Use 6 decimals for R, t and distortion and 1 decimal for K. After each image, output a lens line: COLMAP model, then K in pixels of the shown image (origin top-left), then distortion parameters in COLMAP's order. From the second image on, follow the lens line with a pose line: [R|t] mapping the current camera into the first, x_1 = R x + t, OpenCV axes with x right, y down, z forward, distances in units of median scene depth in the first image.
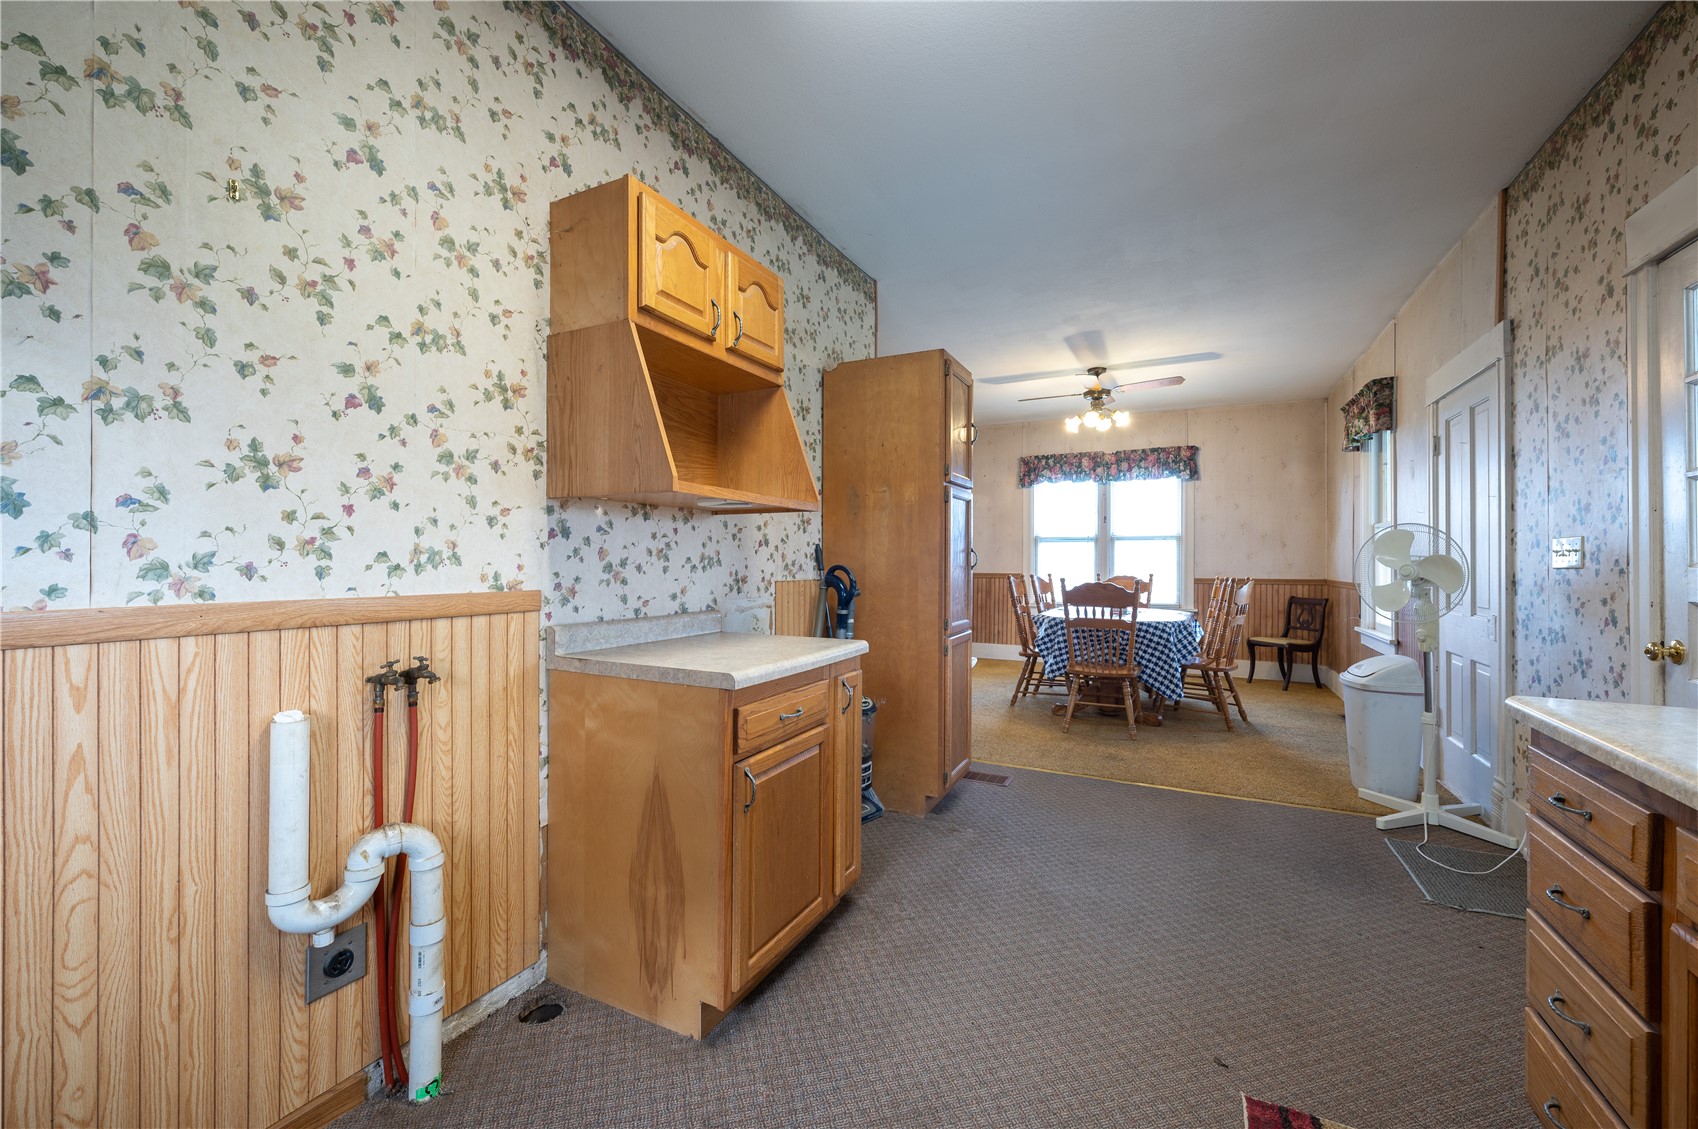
lens RADIAL K [[691.6, 0, 846.2], [0, 691.6, 557.0], [0, 0, 1]] dist [0.001020, -0.001479]
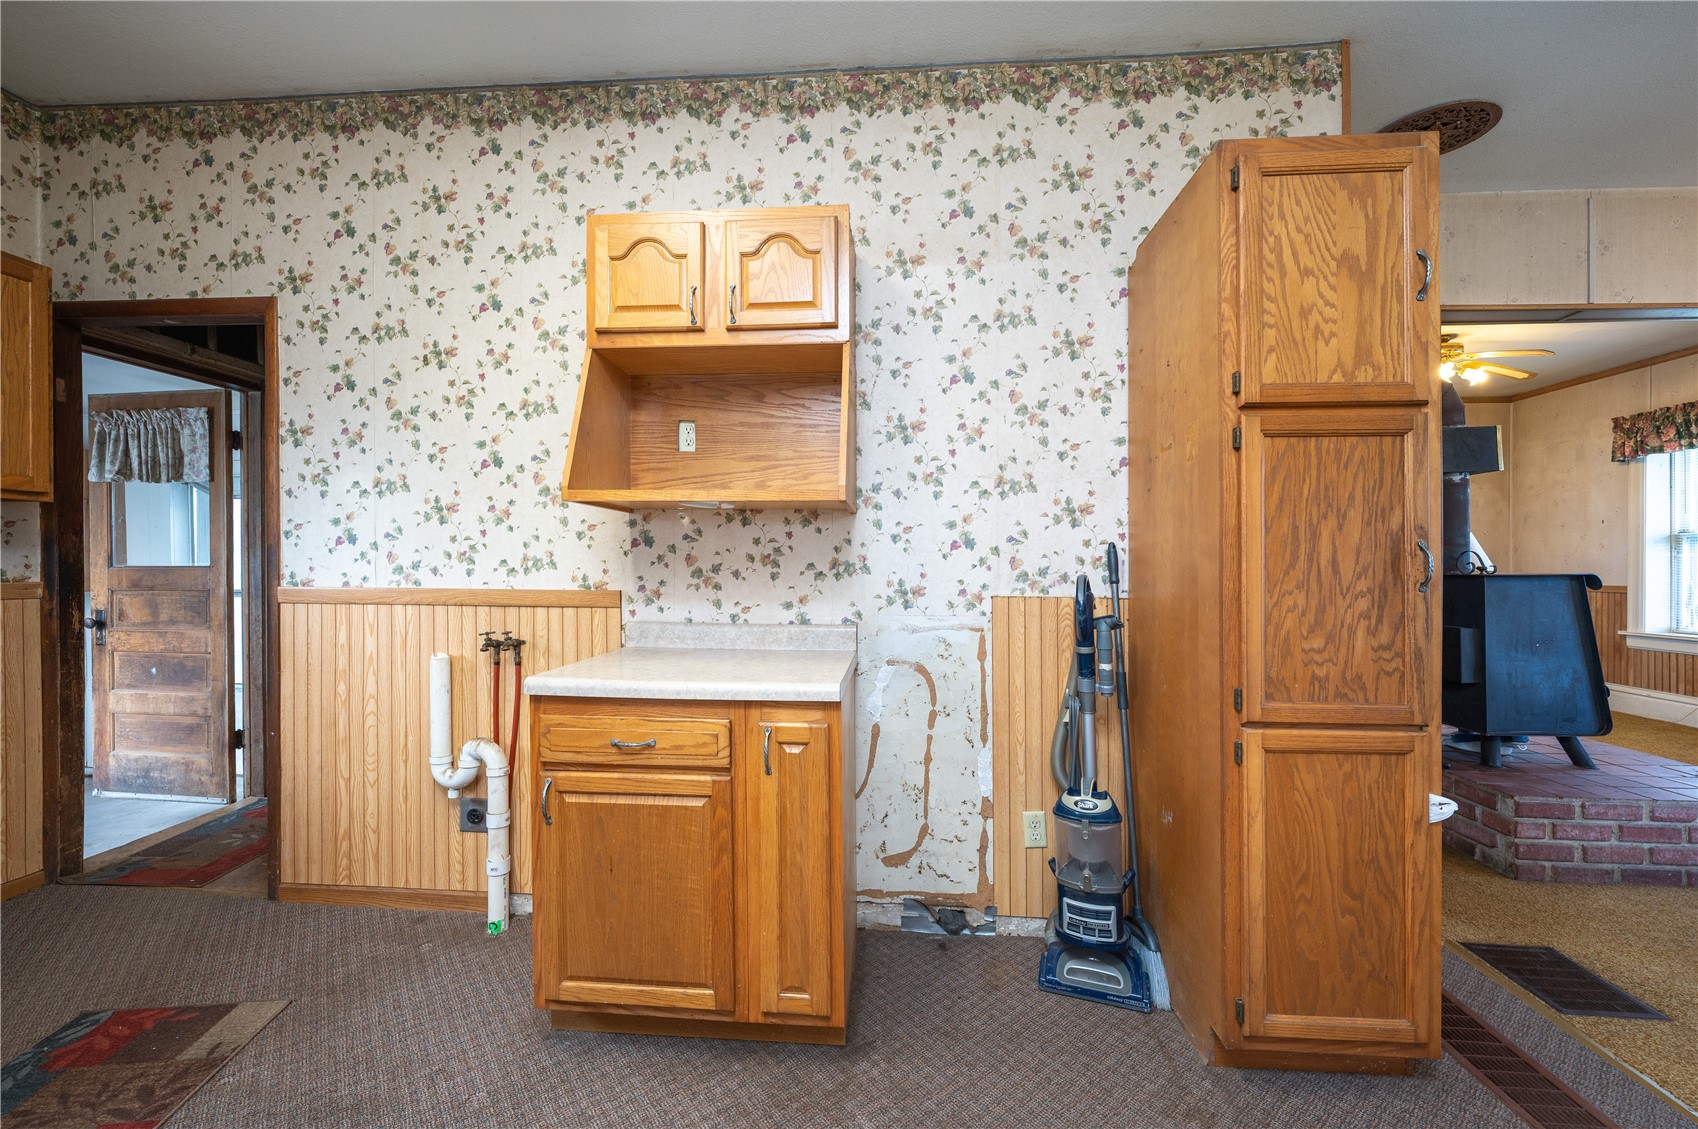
lens RADIAL K [[691.6, 0, 848.5], [0, 691.6, 570.9], [0, 0, 1]] dist [0.001020, -0.001479]
pose [[0.365332, 0.005547, -0.930861, 0.763292], [-0.000110, 0.999982, 0.005916, 0.006249], [0.930877, -0.002059, 0.365326, 0.865433]]
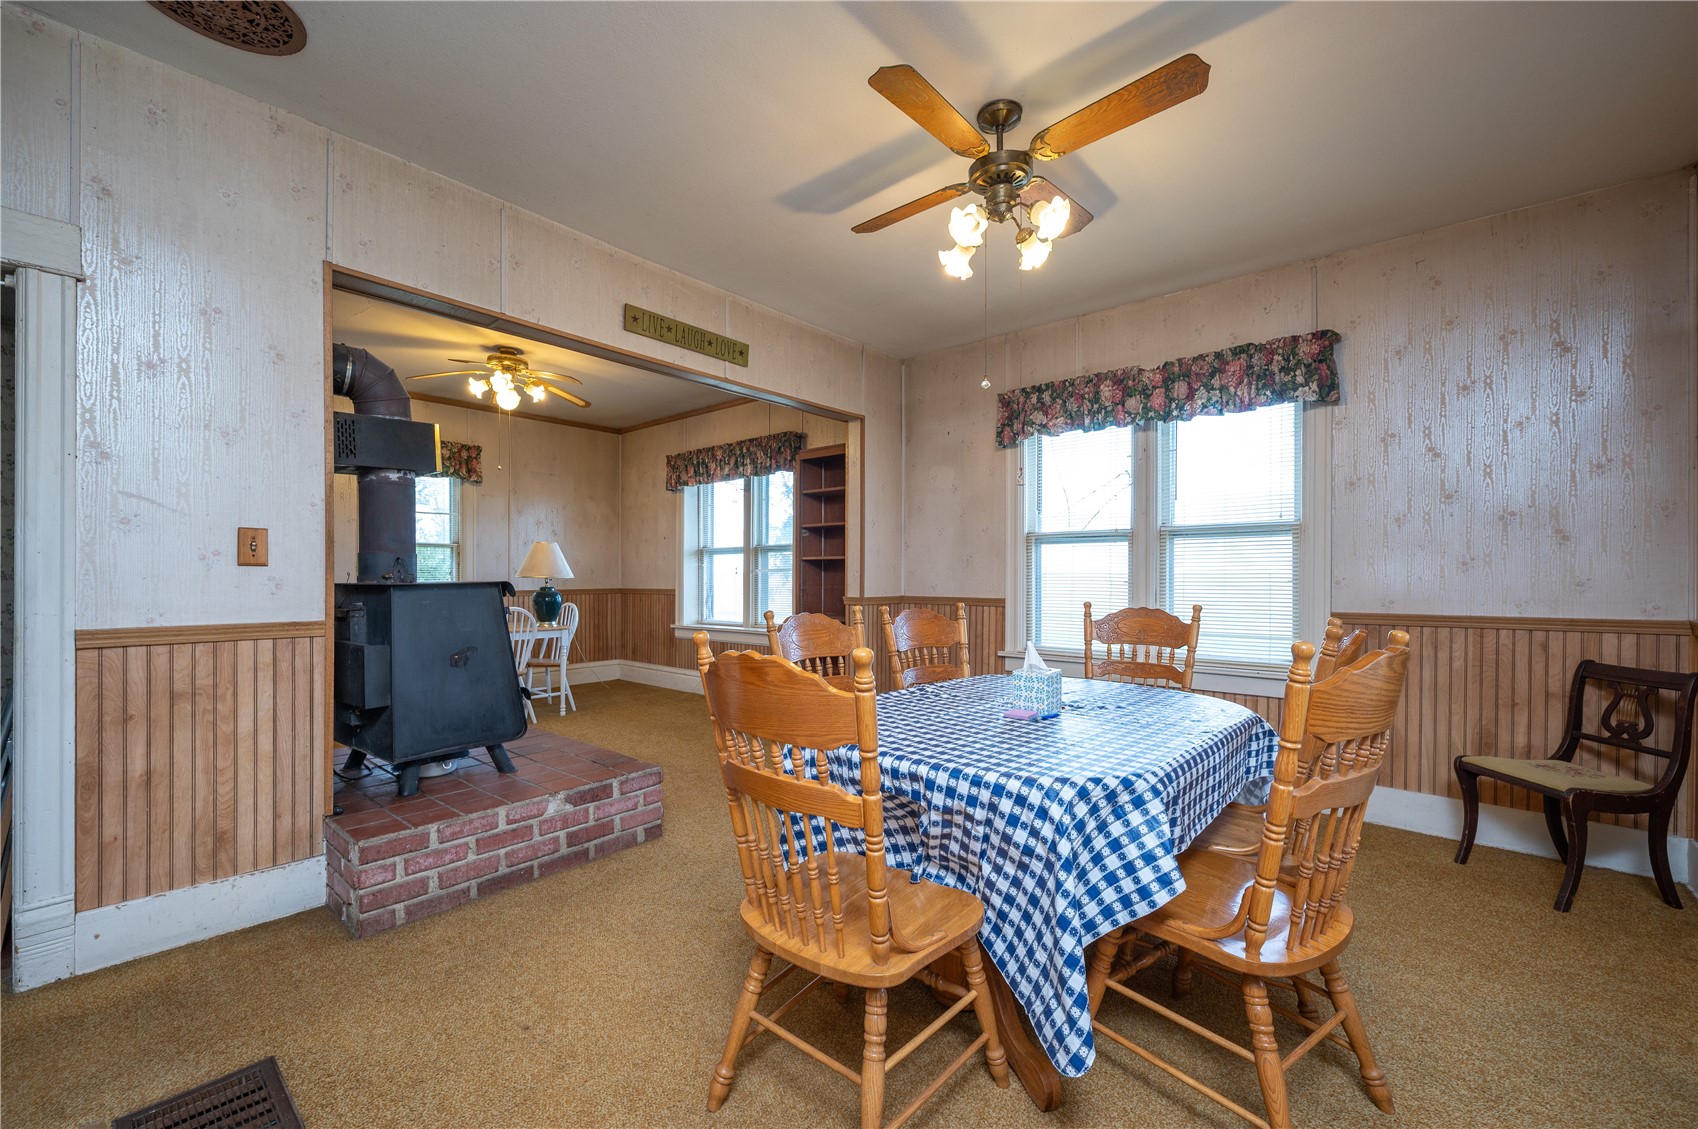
lens RADIAL K [[691.6, 0, 845.4], [0, 691.6, 578.7], [0, 0, 1]] dist [0.001020, -0.001479]
pose [[0.968469, -0.002353, -0.249124, 1.052907], [0.004169, 0.999968, 0.006761, 0.009617], [0.249101, -0.007586, 0.968448, 1.619408]]
